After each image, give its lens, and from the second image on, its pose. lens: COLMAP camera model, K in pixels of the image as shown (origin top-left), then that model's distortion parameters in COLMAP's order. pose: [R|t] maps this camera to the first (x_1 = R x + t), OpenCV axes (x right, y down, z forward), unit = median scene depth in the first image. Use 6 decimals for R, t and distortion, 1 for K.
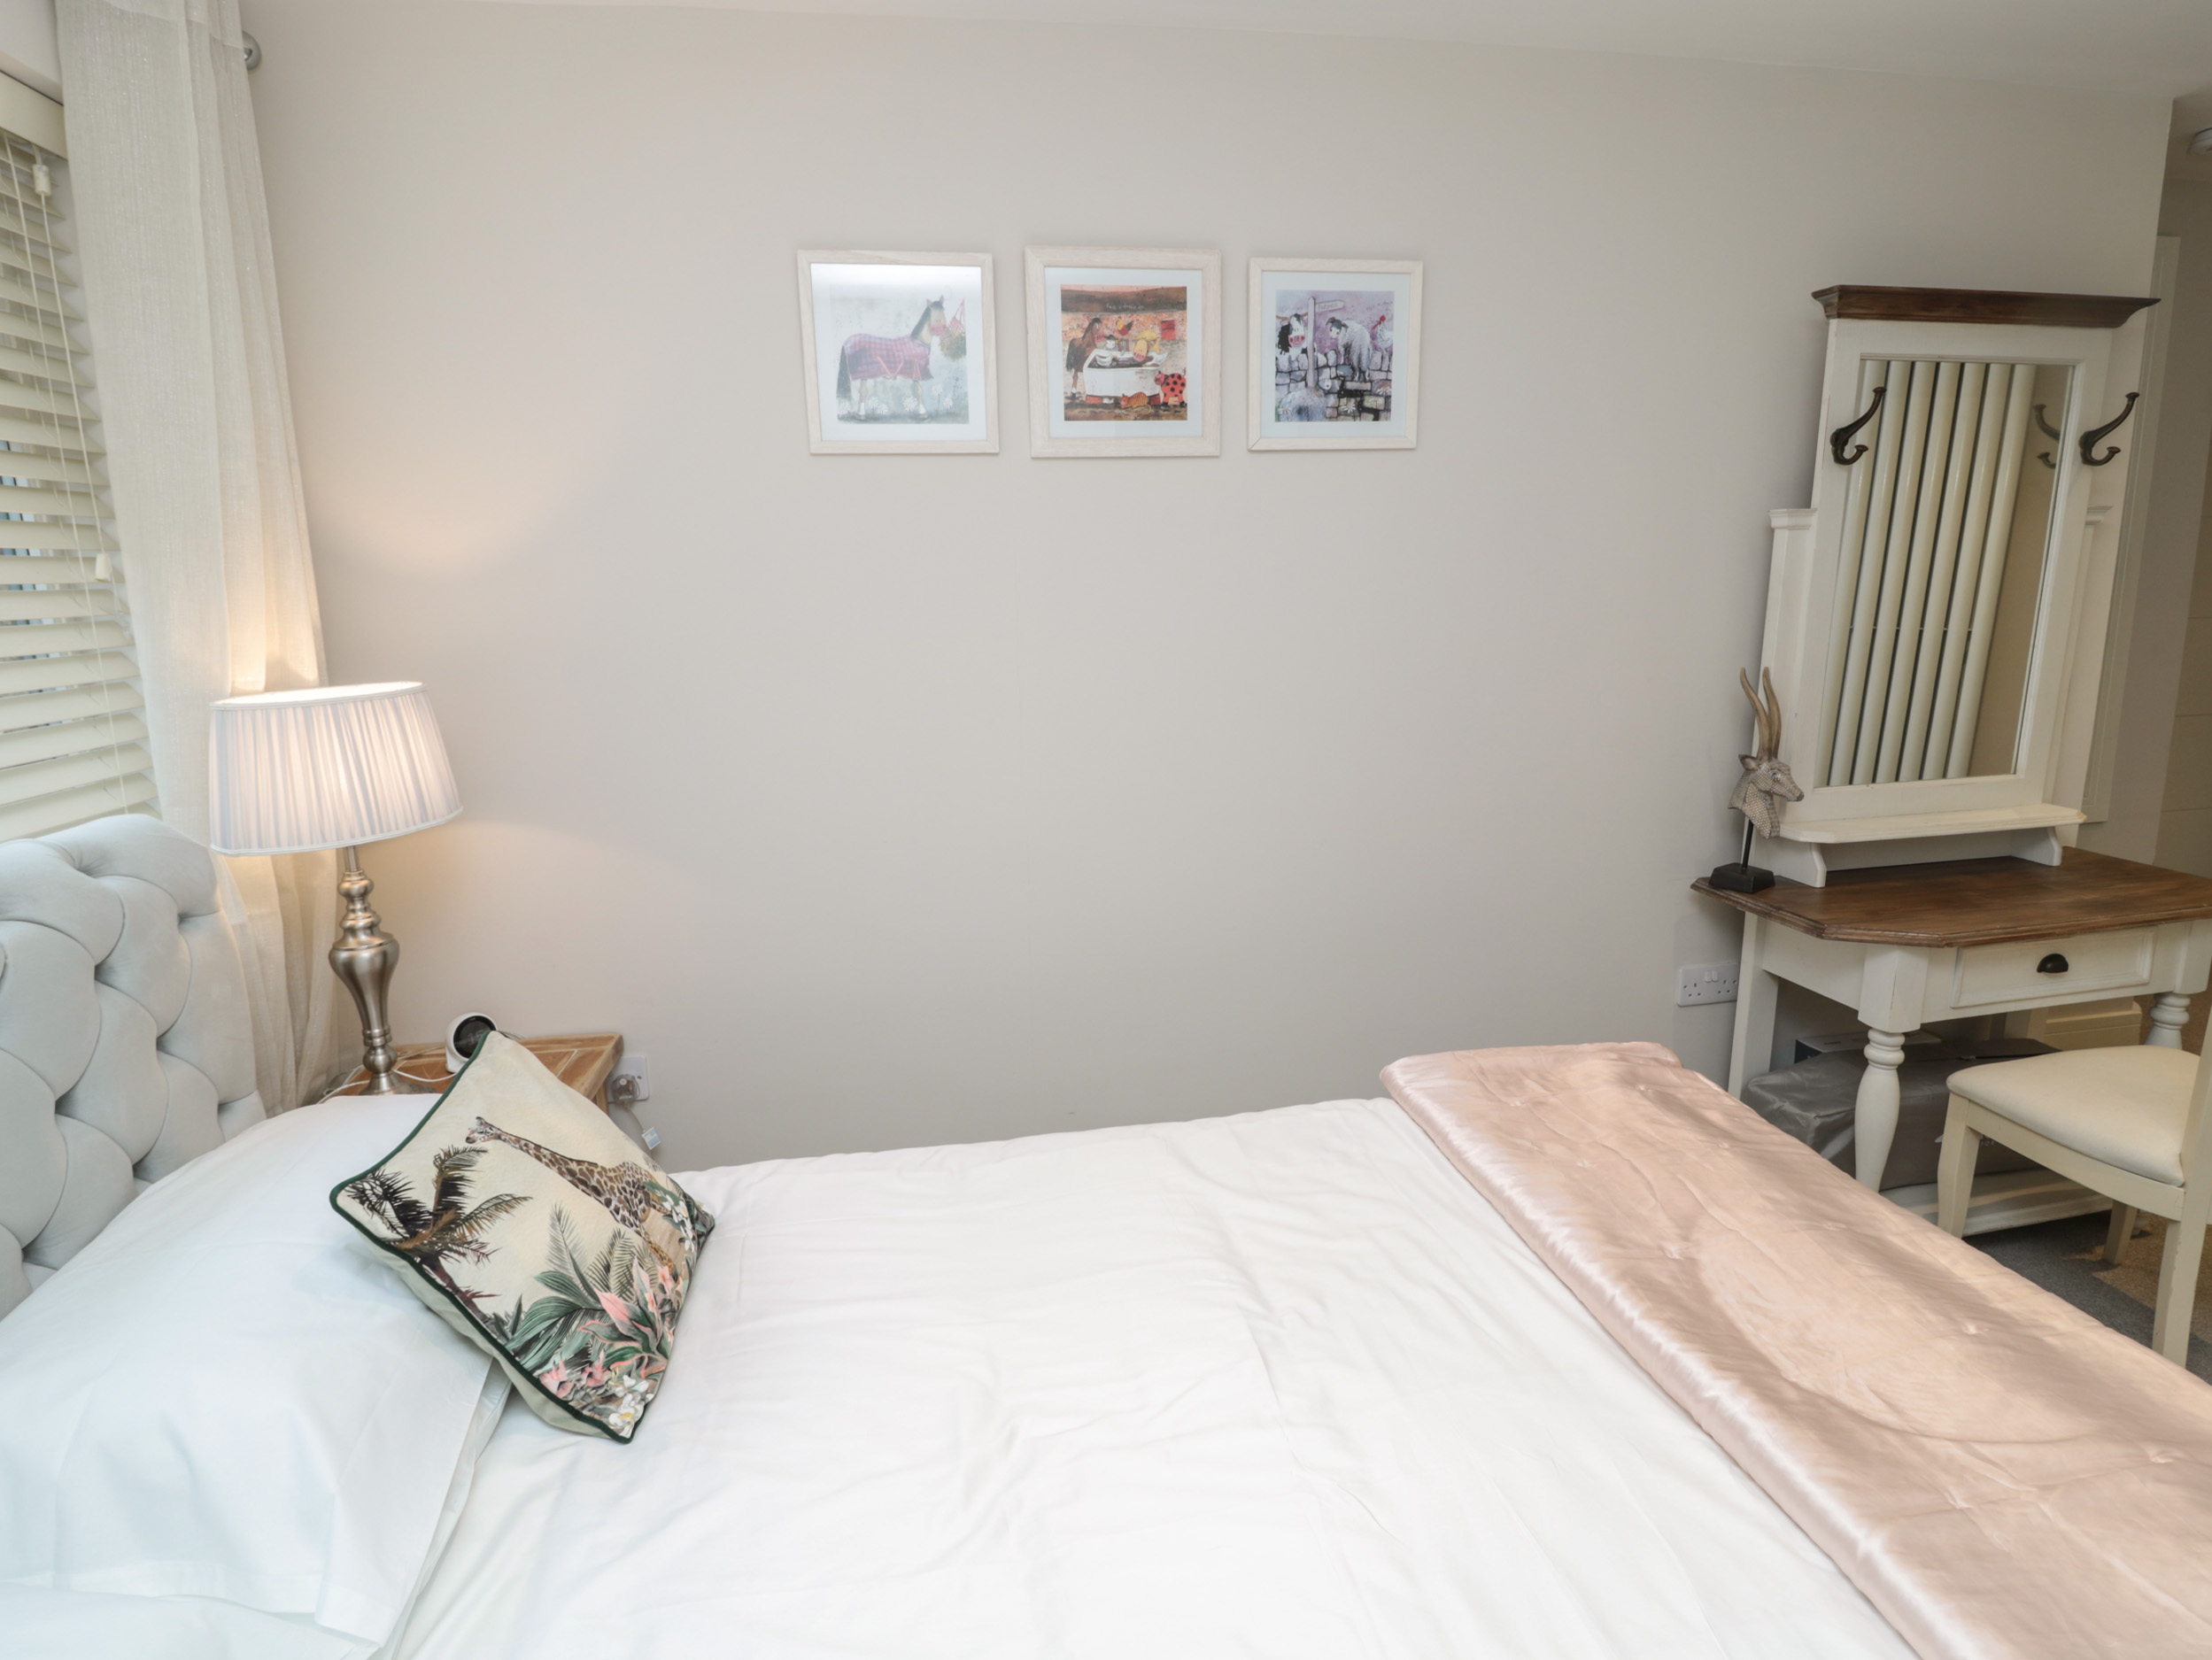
lens RADIAL K [[1165.0, 0, 1087.6], [0, 1165.0, 821.3], [0, 0, 1]] dist [-0.003303, -0.010040]
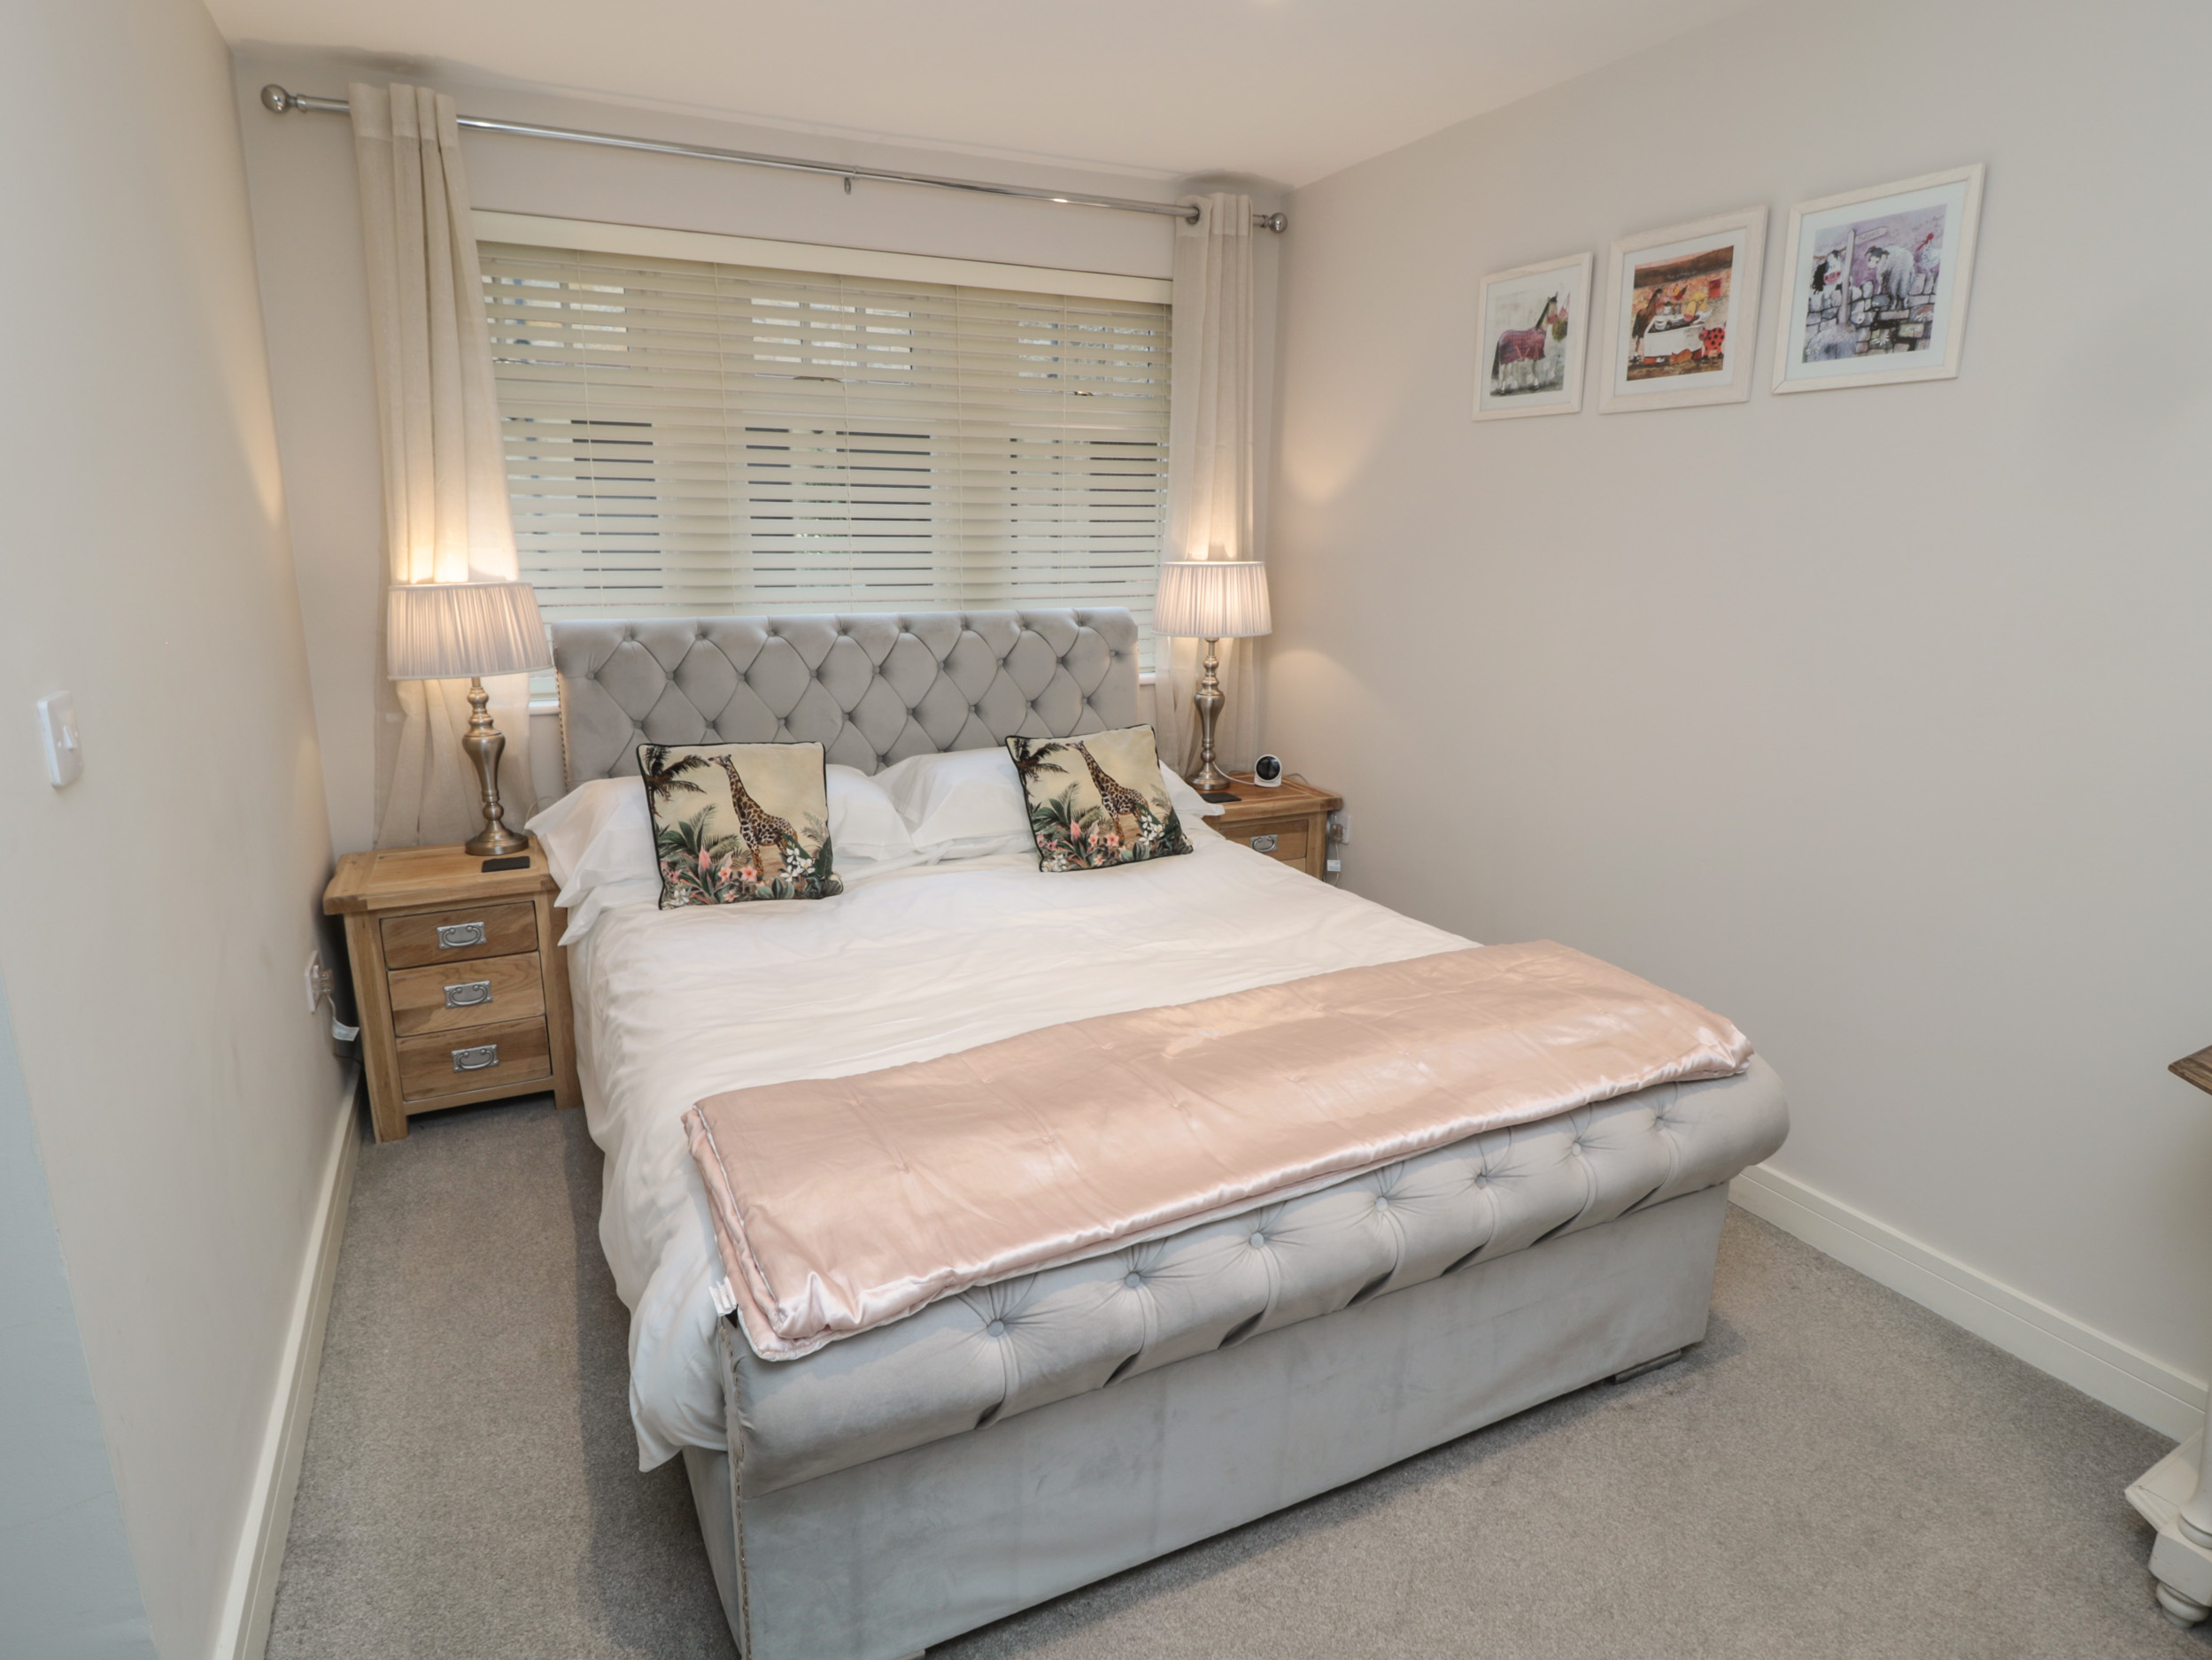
lens RADIAL K [[1199.4, 0, 1100.5], [0, 1199.4, 818.5], [0, 0, 1]] dist [0.000395, -0.015844]
pose [[0.298269, 0.257629, -0.919056, 1.035232], [-0.208837, 0.957169, 0.200537, -0.049851], [0.931355, 0.132119, 0.339296, 0.145228]]
